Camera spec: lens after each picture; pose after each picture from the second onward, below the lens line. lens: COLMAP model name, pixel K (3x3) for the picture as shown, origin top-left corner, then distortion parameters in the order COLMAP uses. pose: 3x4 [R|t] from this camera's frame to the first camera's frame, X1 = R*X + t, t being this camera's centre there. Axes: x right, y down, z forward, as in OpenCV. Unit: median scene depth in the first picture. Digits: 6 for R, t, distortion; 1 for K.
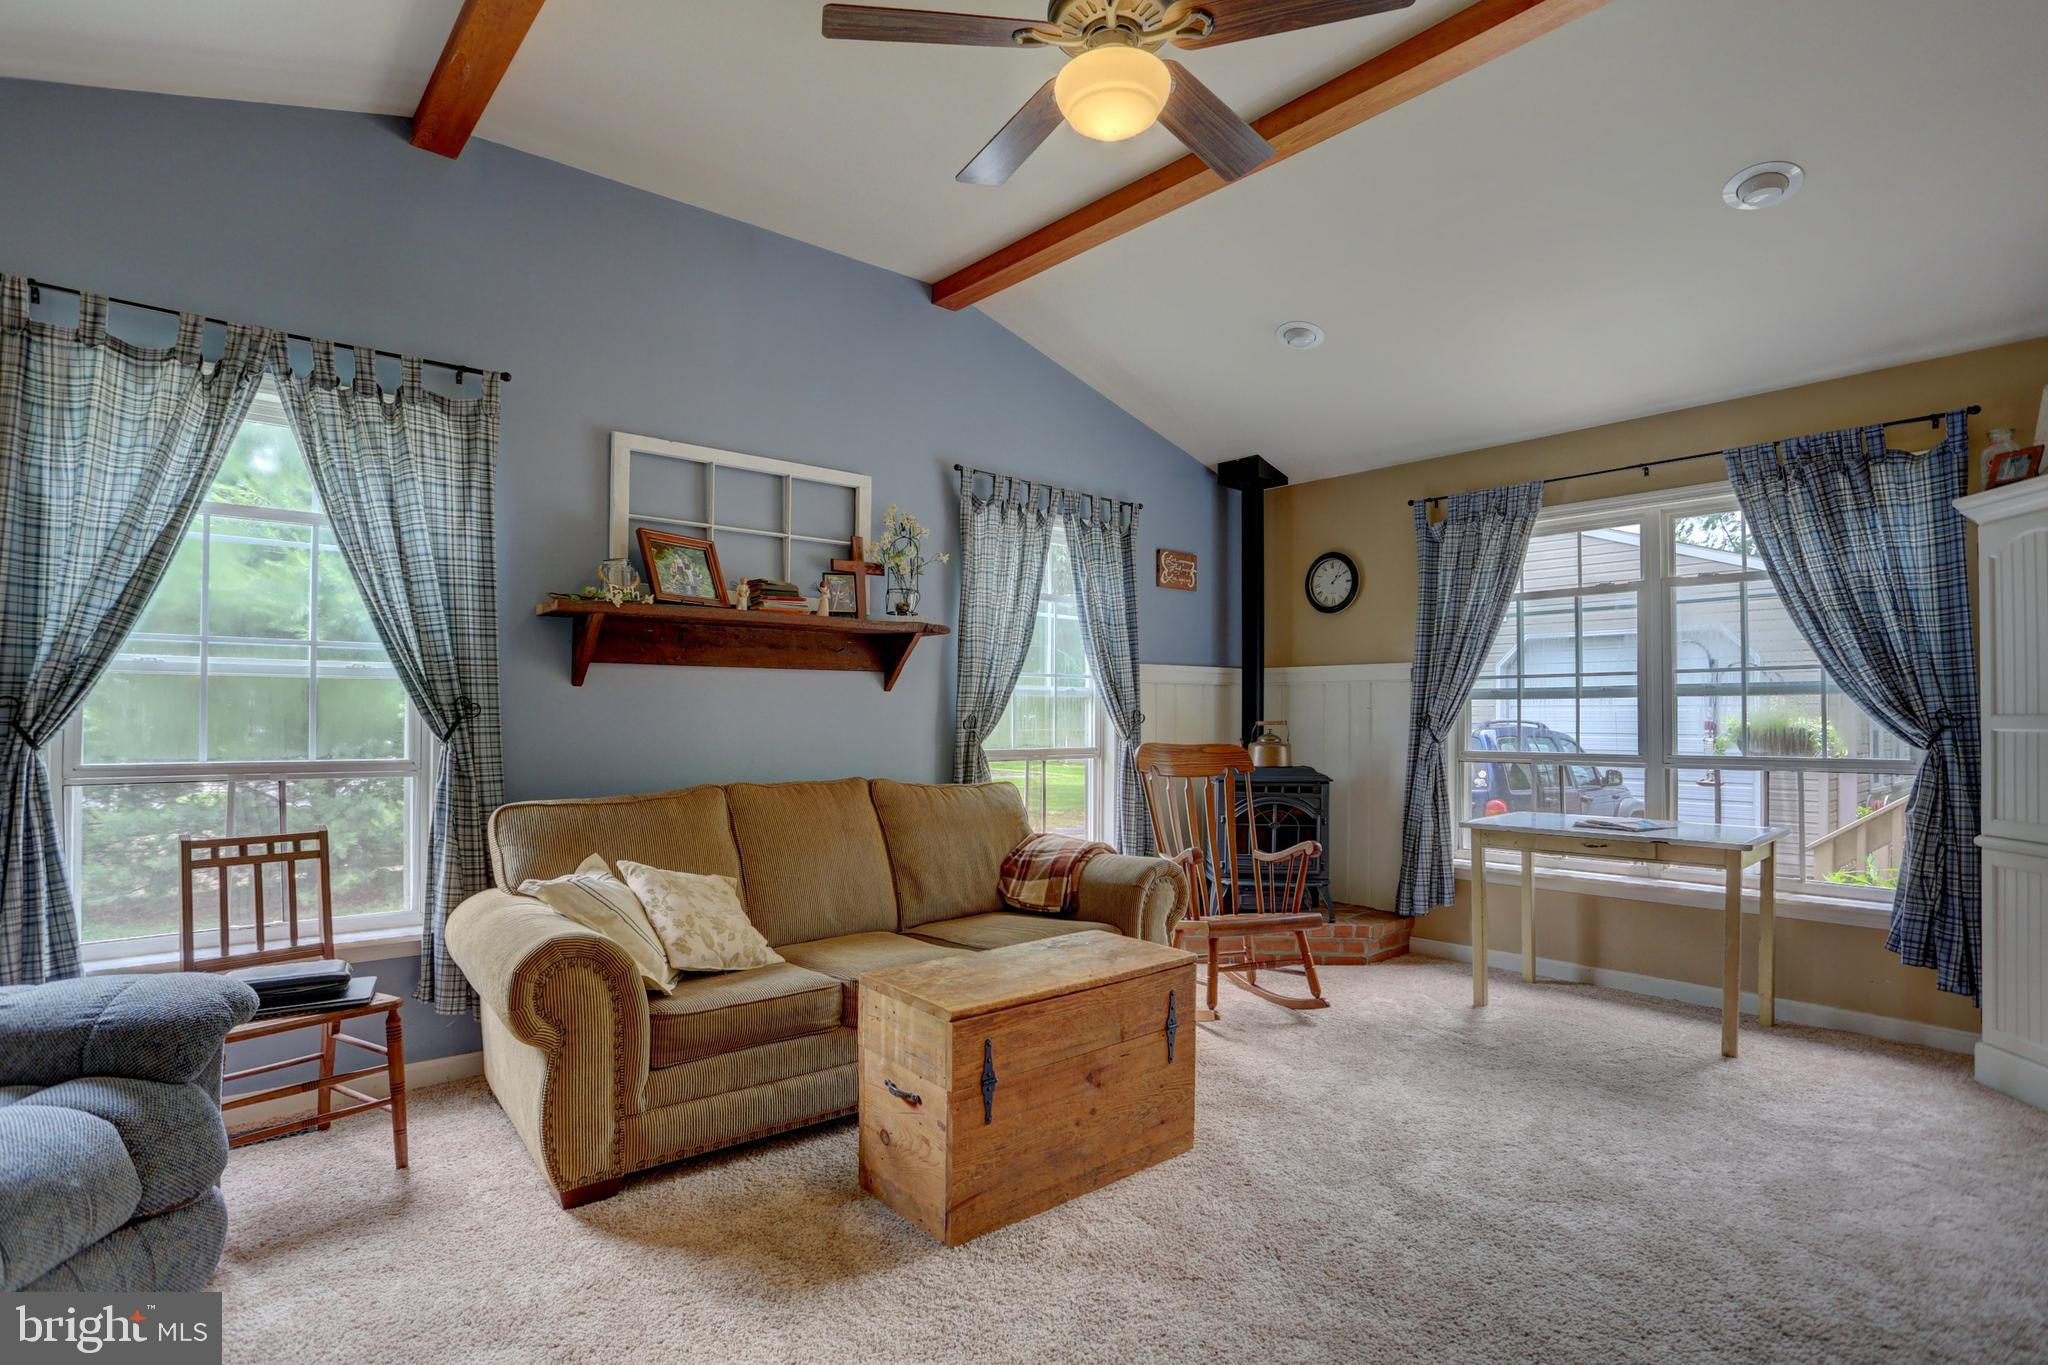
lens RADIAL K [[1044.8, 0, 1032.6], [0, 1044.8, 679.7], [0, 0, 1]] dist [-0.086274, 0.040615]
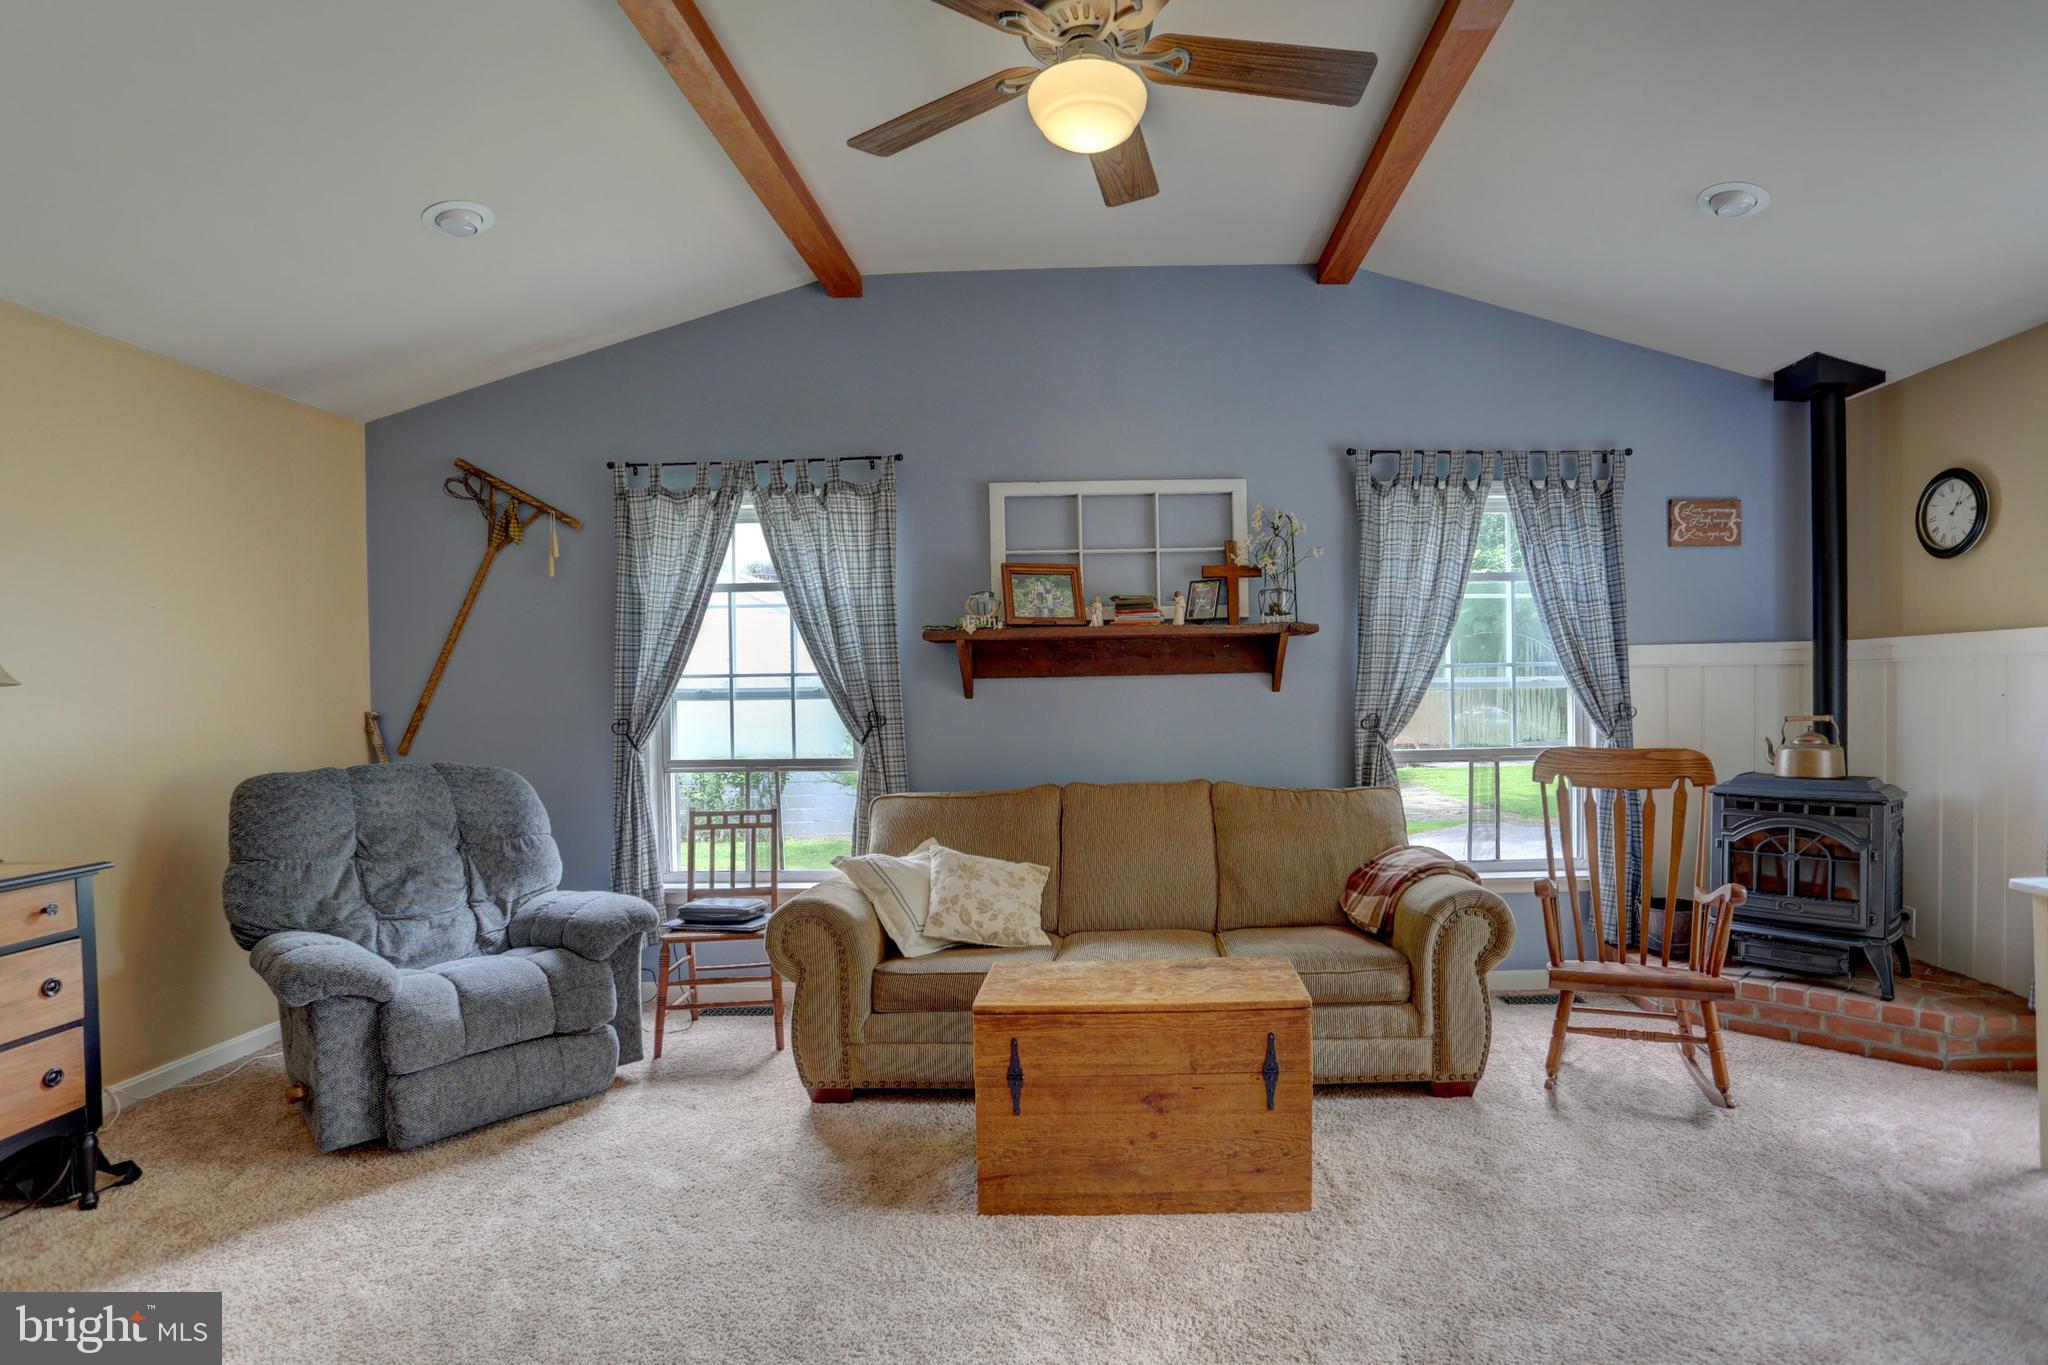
lens RADIAL K [[1044.8, 0, 1032.6], [0, 1044.8, 679.7], [0, 0, 1]] dist [-0.086274, 0.040615]
pose [[0.734637, -0.025686, -0.677974, 0.445010], [0.043433, 0.999014, 0.009213, -0.023794], [0.677069, -0.036215, 0.735028, 0.139441]]
